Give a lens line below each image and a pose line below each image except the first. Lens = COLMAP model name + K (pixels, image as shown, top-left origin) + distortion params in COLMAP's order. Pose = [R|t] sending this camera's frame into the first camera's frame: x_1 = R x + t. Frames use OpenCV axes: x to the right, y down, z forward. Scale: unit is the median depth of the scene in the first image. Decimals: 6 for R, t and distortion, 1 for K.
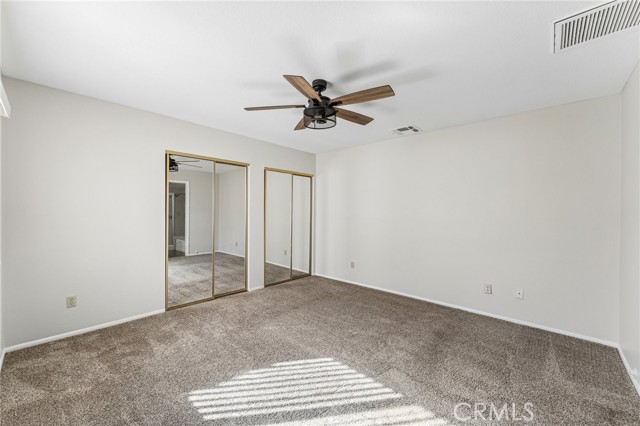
lens RADIAL K [[257.8, 0, 320.0], [0, 257.8, 213.0], [0, 0, 1]] dist [0.000319, -0.000157]
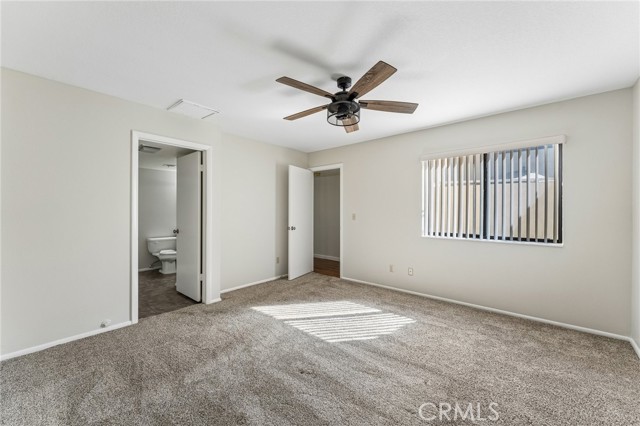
lens RADIAL K [[257.8, 0, 320.0], [0, 257.8, 213.0], [0, 0, 1]] dist [0.000319, -0.000157]
pose [[-0.999395, -0.015153, -0.031291, 0.133615], [-0.016133, 0.999379, 0.031315, -0.019944], [0.030797, 0.031801, -0.999020, 2.223423]]
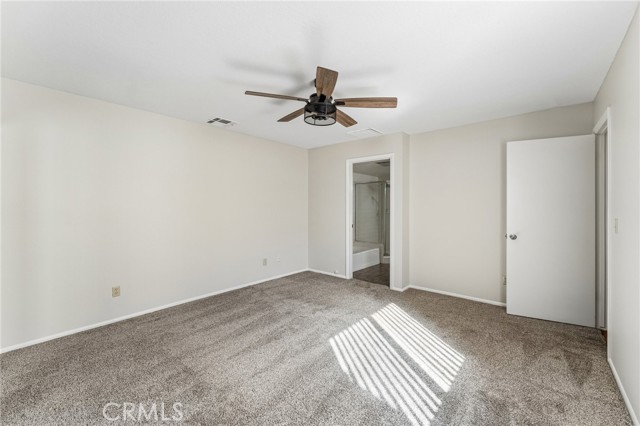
lens RADIAL K [[257.8, 0, 320.0], [0, 257.8, 213.0], [0, 0, 1]] dist [0.000319, -0.000157]
pose [[-0.036614, -0.033218, 0.998777, -1.100480], [0.008912, 0.999397, 0.033565, -0.010447], [-0.999290, 0.010130, -0.036296, 1.152694]]
